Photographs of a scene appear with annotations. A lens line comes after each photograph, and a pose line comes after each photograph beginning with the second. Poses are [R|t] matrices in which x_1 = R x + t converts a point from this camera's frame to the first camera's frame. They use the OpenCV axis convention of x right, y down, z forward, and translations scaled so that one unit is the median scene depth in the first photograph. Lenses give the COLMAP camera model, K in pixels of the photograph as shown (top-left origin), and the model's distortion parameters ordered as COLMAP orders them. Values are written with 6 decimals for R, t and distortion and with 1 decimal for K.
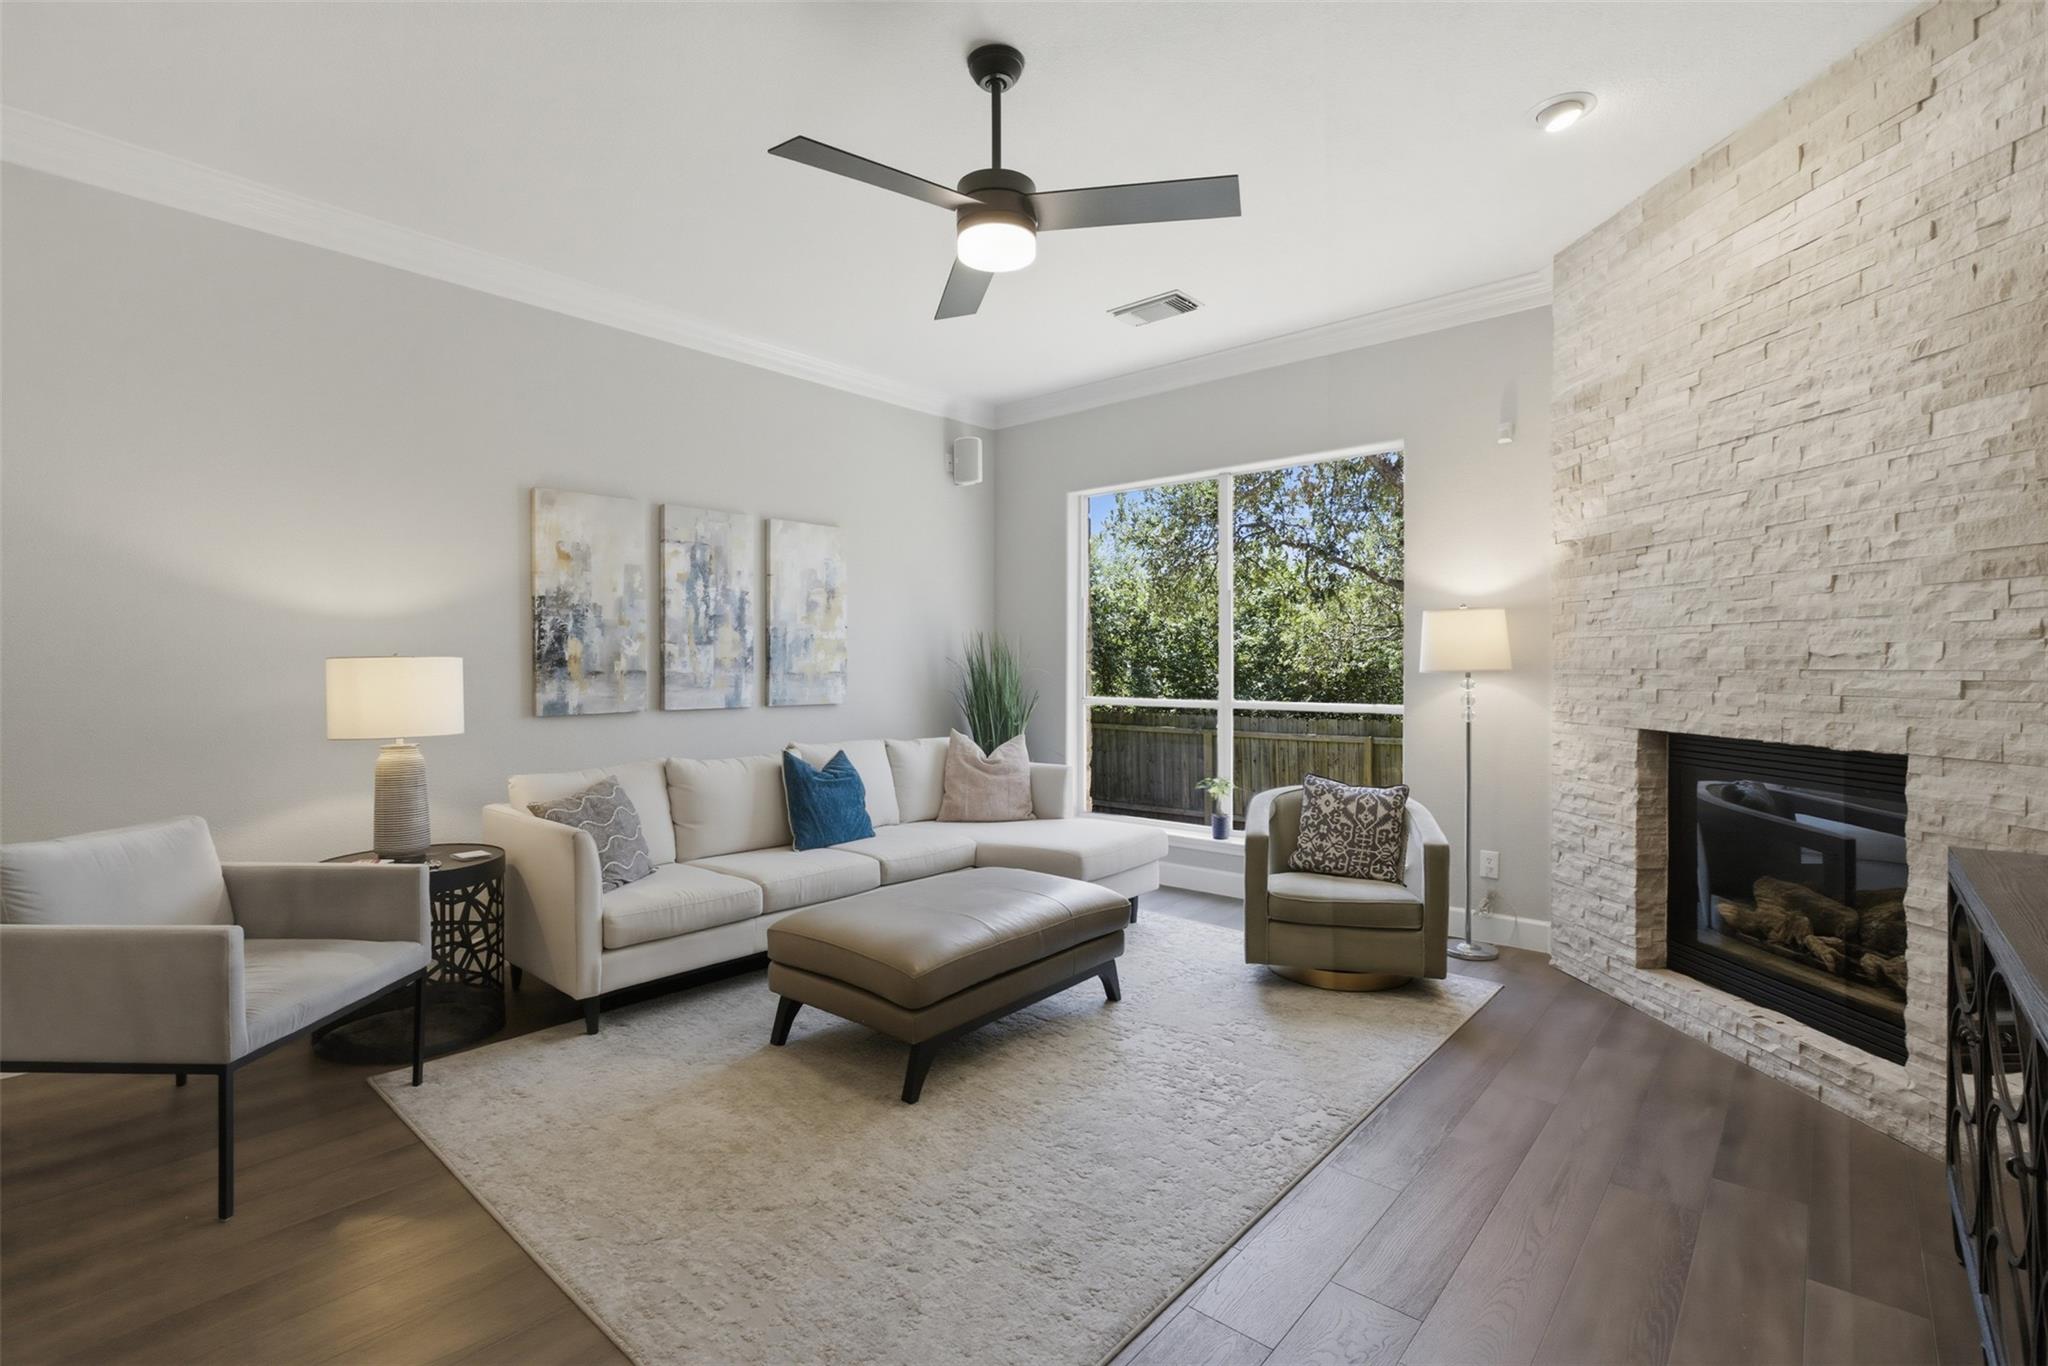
lens RADIAL K [[929.3, 0, 983.5], [0, 929.3, 674.0], [0, 0, 1]] dist [0.001329, 0.000864]
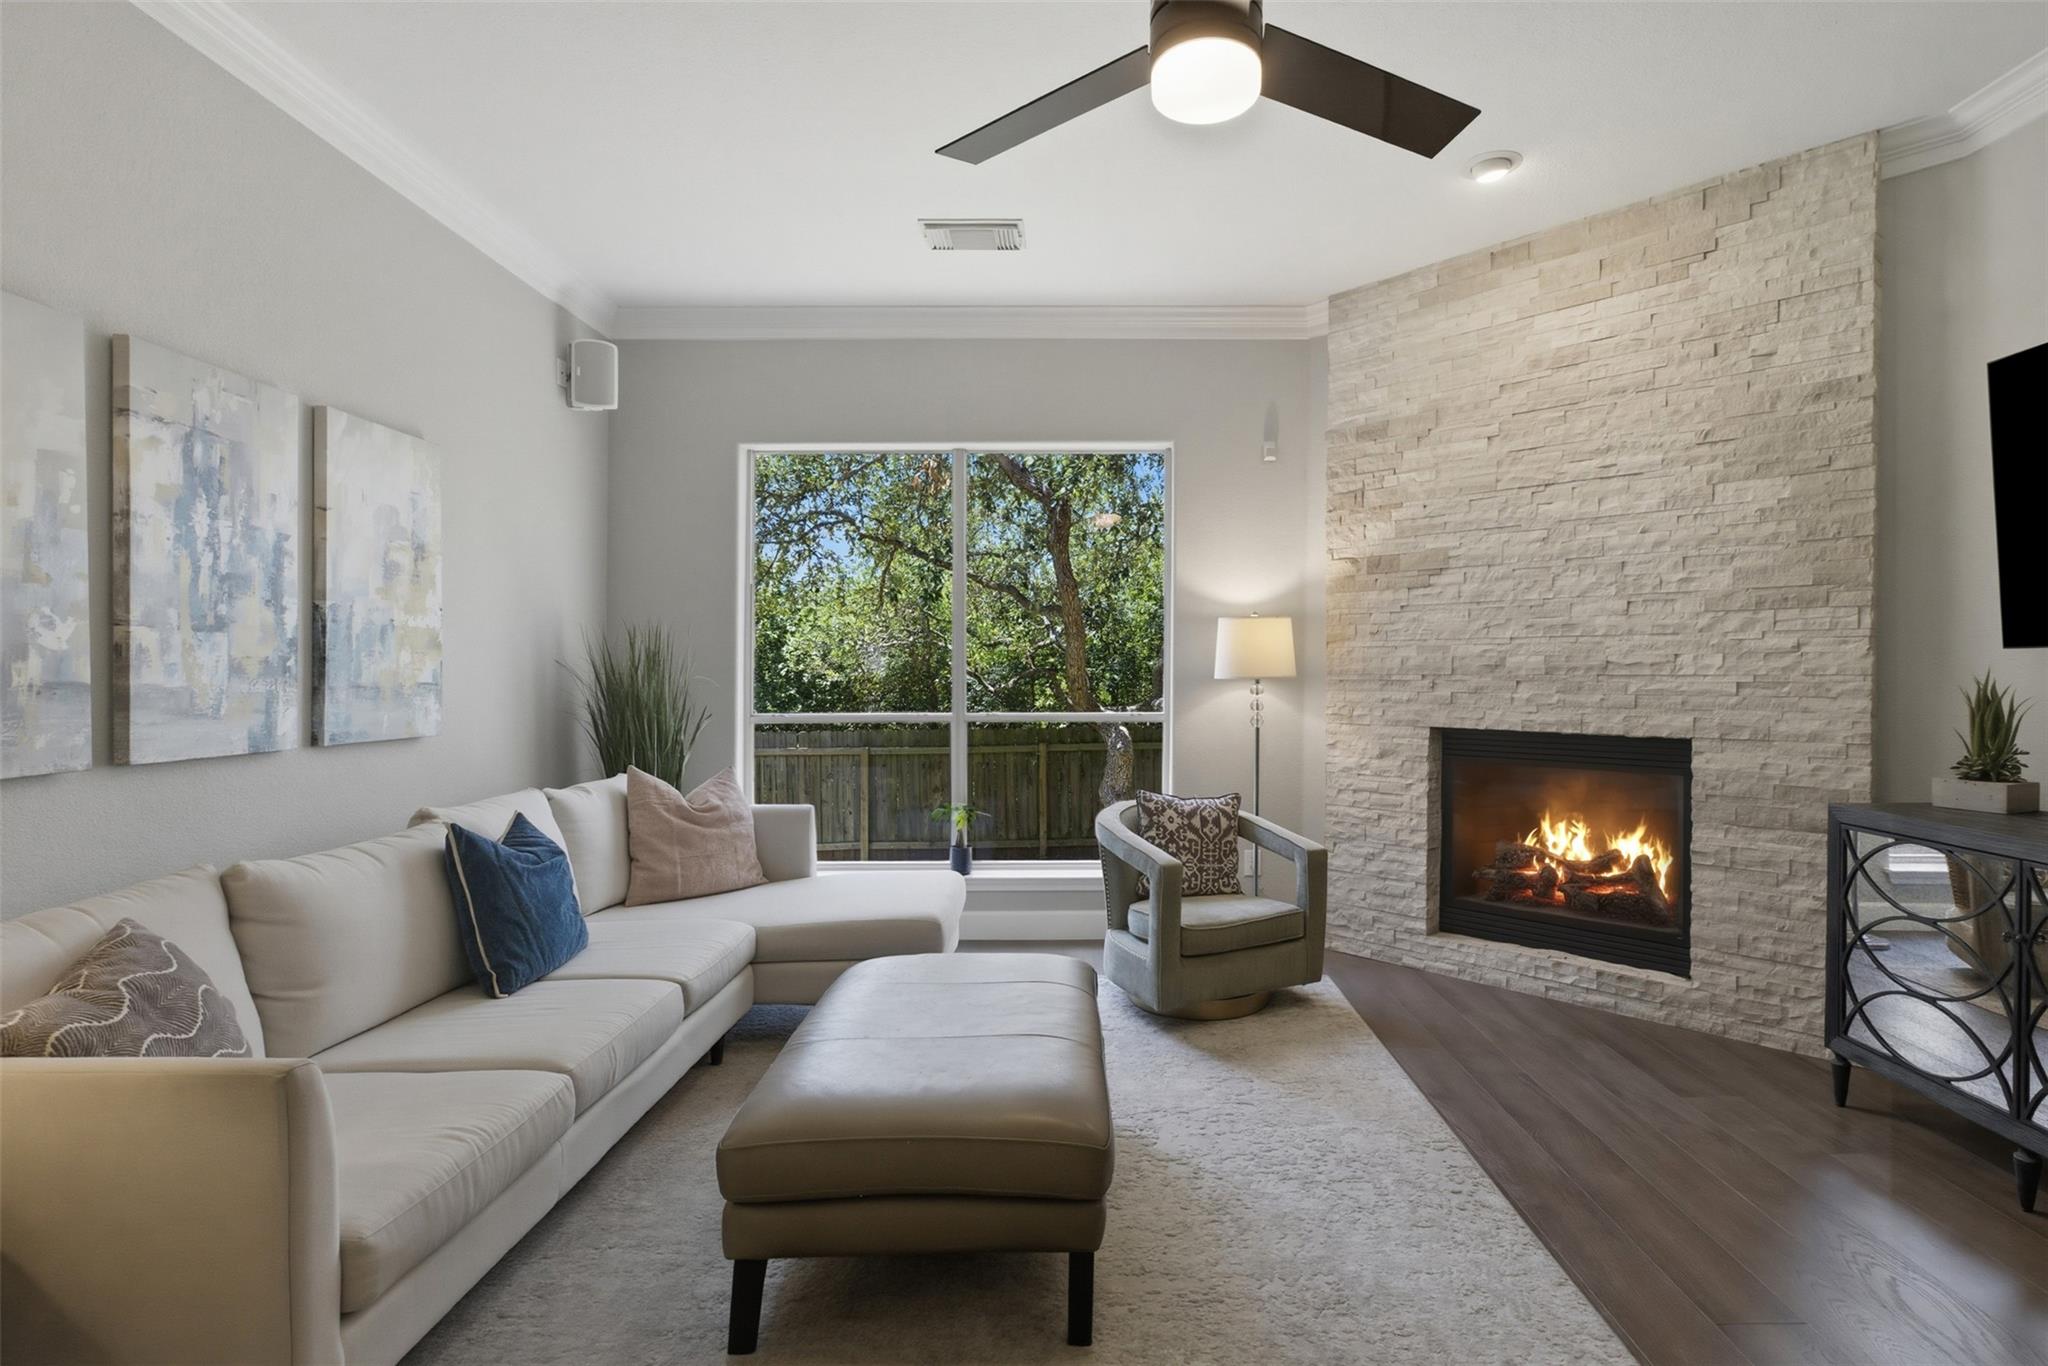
lens RADIAL K [[990.8, 0, 1082.2], [0, 990.8, 678.5], [0, 0, 1]] dist [-0.017469, 0.015125]
pose [[0.738511, -0.004385, 0.674227, -0.419155], [0.007029, 0.999975, -0.001197, -0.002249], [-0.674204, 0.005623, 0.738523, 0.376475]]
